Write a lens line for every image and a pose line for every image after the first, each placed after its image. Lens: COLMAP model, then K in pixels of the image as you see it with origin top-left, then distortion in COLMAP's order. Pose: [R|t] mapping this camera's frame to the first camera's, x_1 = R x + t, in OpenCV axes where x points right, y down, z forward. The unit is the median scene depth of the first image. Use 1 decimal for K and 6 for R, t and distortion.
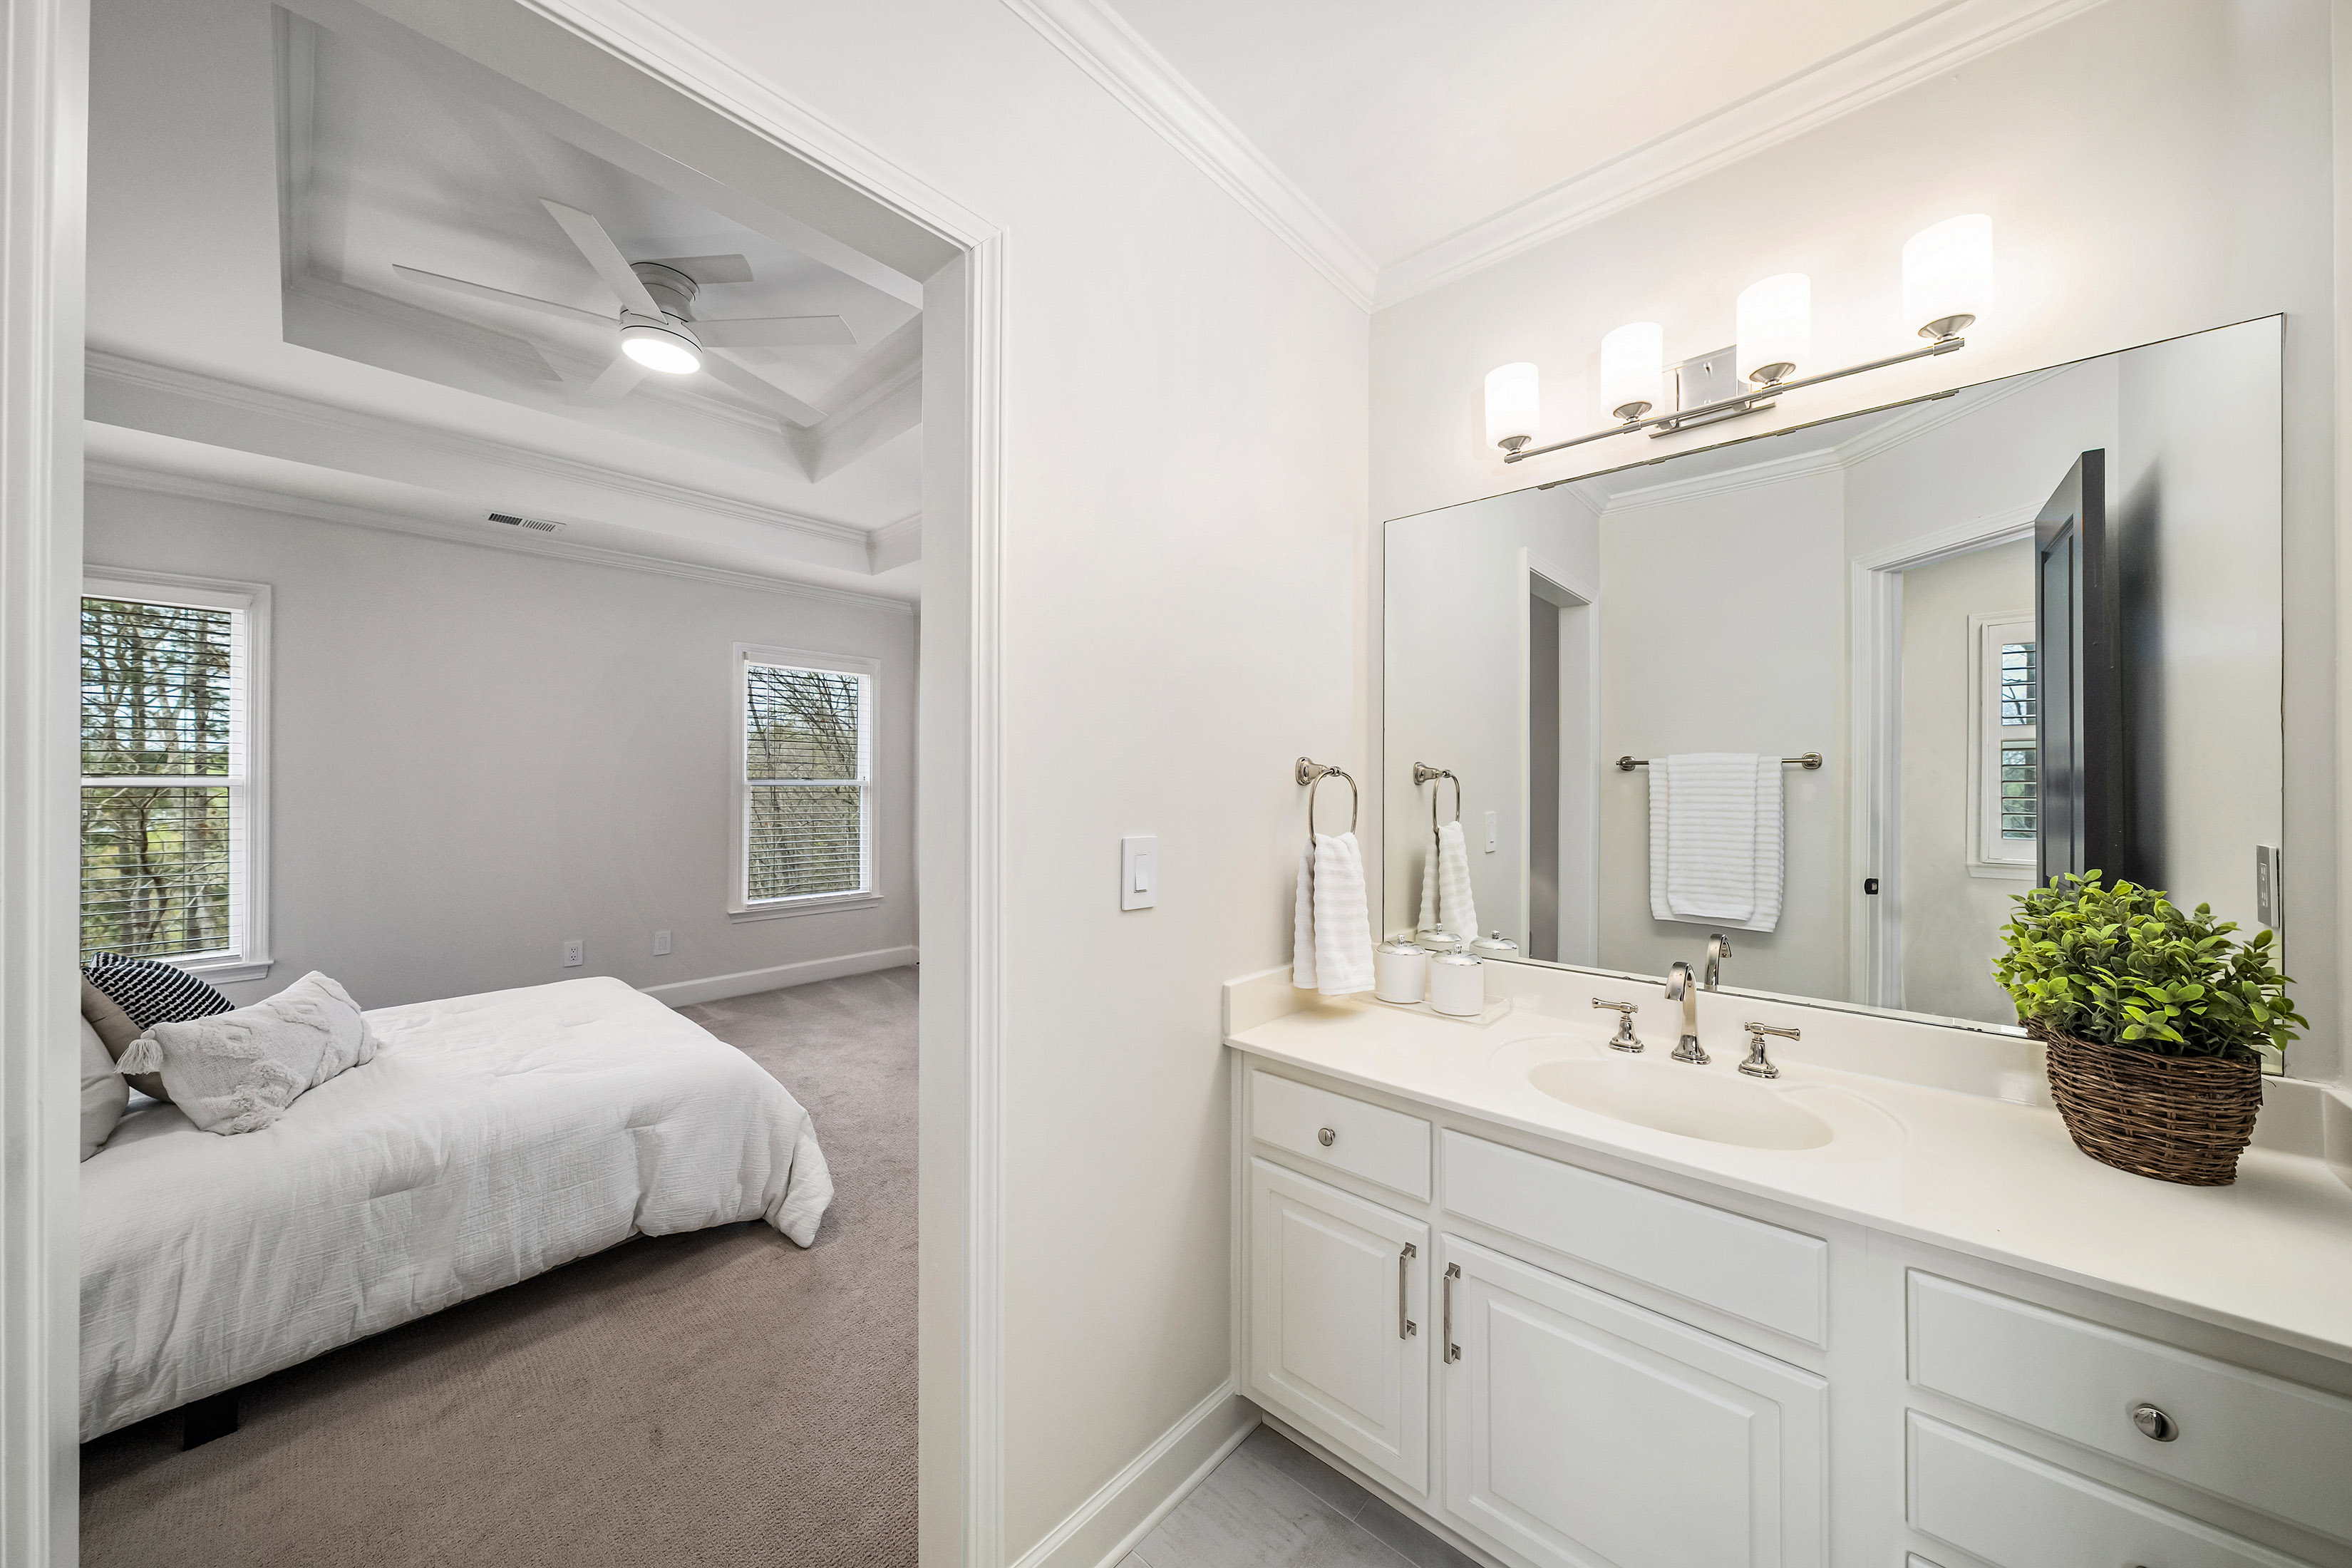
lens RADIAL K [[796.8, 0, 1175.2], [0, 796.8, 780.4], [0, 0, 1]] dist [-0.002292, -0.000022]
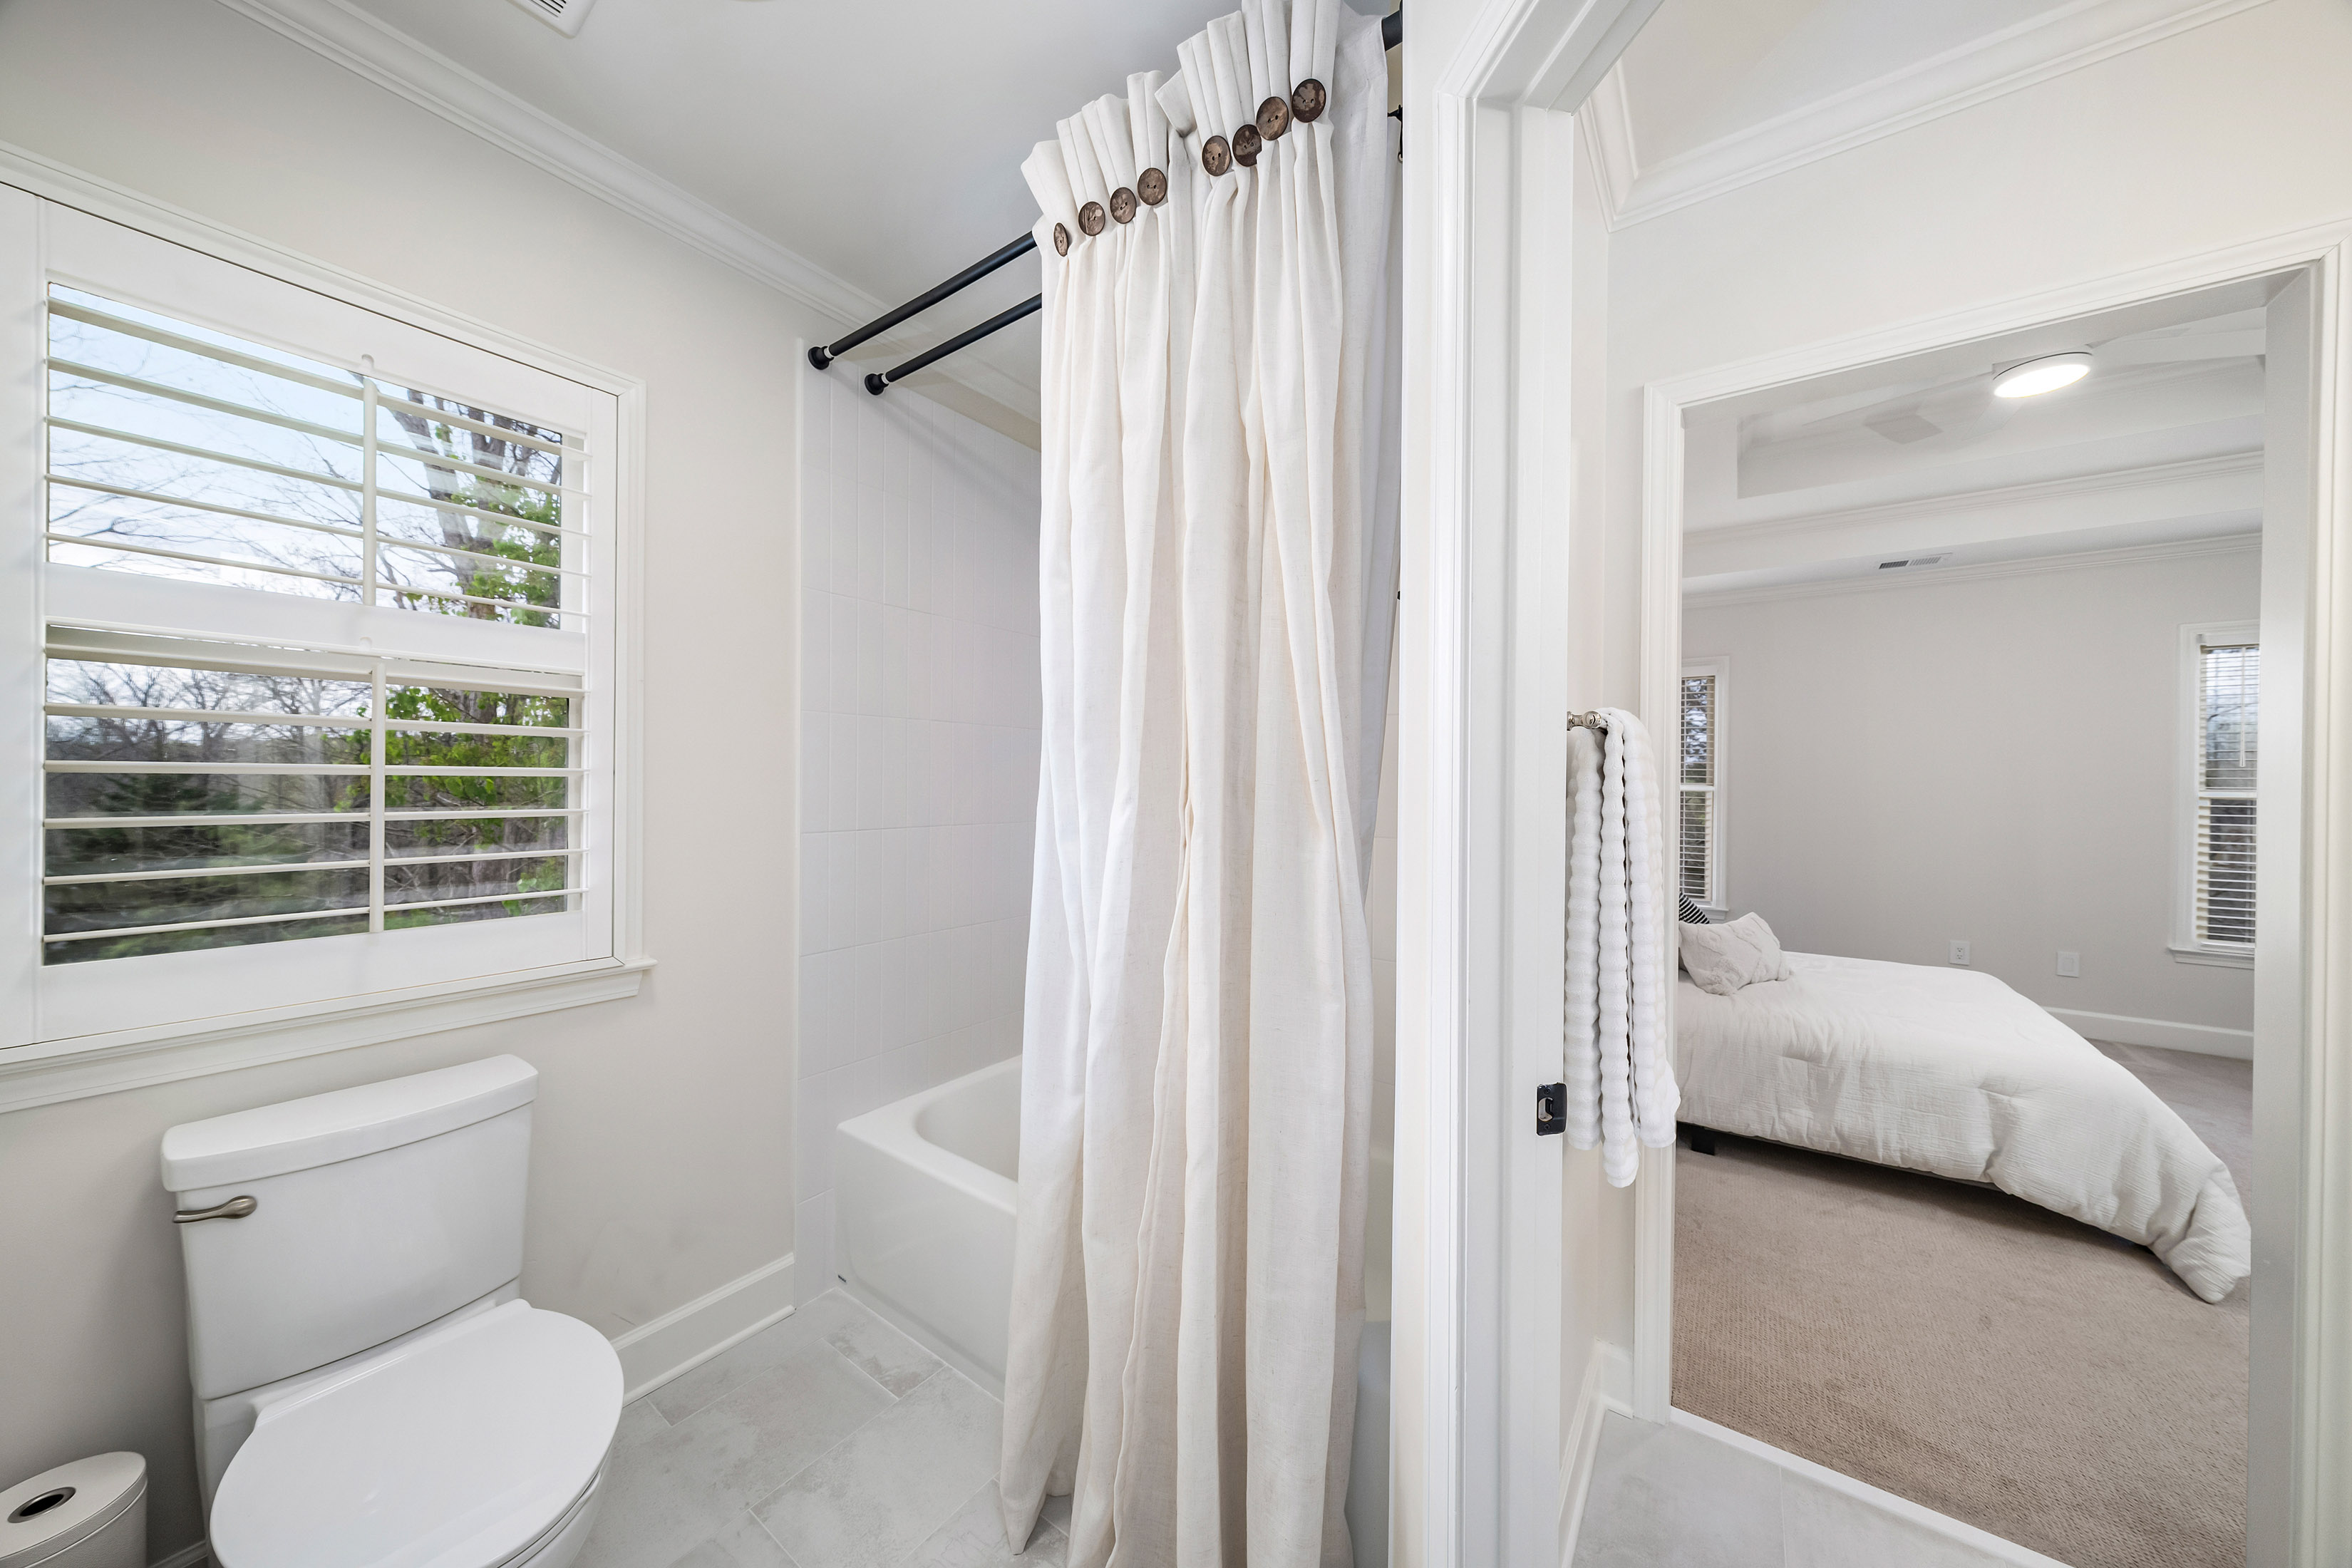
lens RADIAL K [[796.8, 0, 1166.9], [0, 796.8, 791.1], [0, 0, 1]] dist [-0.002292, -0.000022]
pose [[0.109591, 0.002061, -0.993975, 0.318442], [-0.005773, 0.999982, 0.001436, 0.011087], [0.993960, 0.005581, 0.109601, -0.295084]]
